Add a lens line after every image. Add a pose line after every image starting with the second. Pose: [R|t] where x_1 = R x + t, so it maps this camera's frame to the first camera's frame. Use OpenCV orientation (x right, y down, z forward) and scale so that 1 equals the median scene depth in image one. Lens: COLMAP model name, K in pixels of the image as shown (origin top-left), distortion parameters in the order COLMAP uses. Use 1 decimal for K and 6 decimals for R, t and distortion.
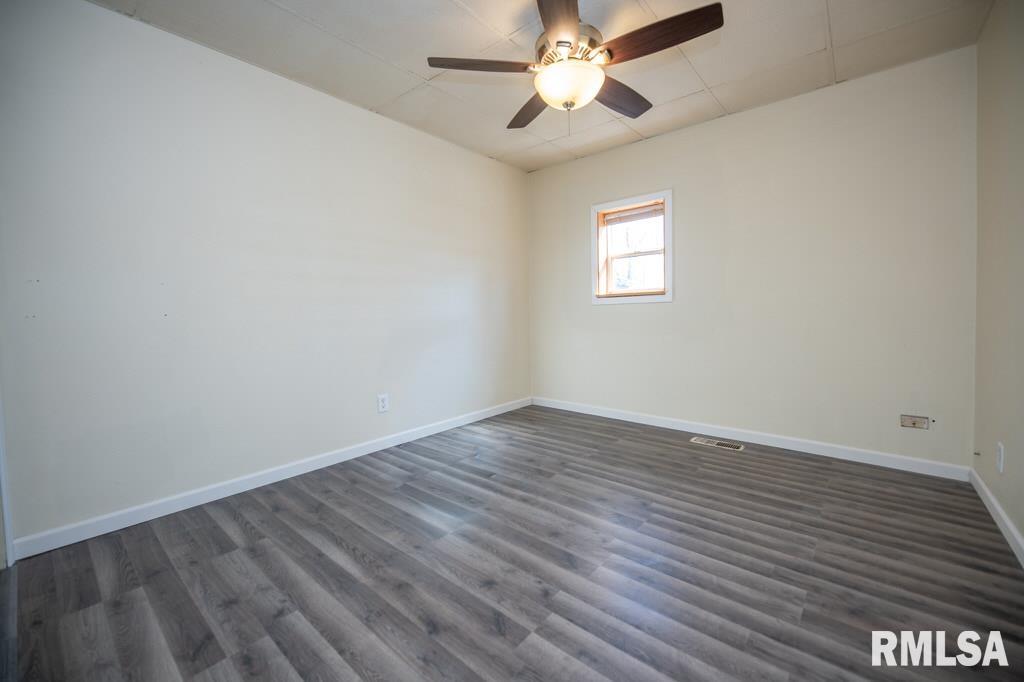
lens RADIAL K [[413.7, 0, 507.0], [0, 413.7, 334.0], [0, 0, 1]] dist [0.003092, -0.004397]
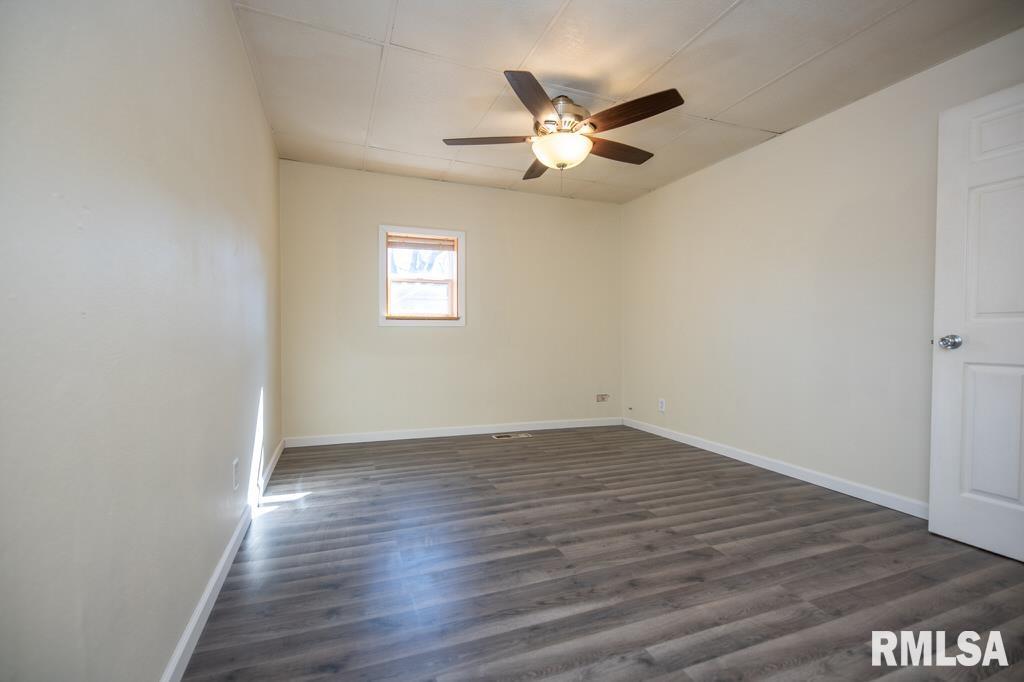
lens RADIAL K [[415.4, 0, 512.0], [0, 415.4, 341.0], [0, 0, 1]] dist [-0.000430, -0.000037]
pose [[0.506170, 0.006990, 0.862405, -0.786556], [0.031076, 0.999170, -0.026338, -0.000472], [-0.861874, 0.040132, 0.505533, 0.409955]]
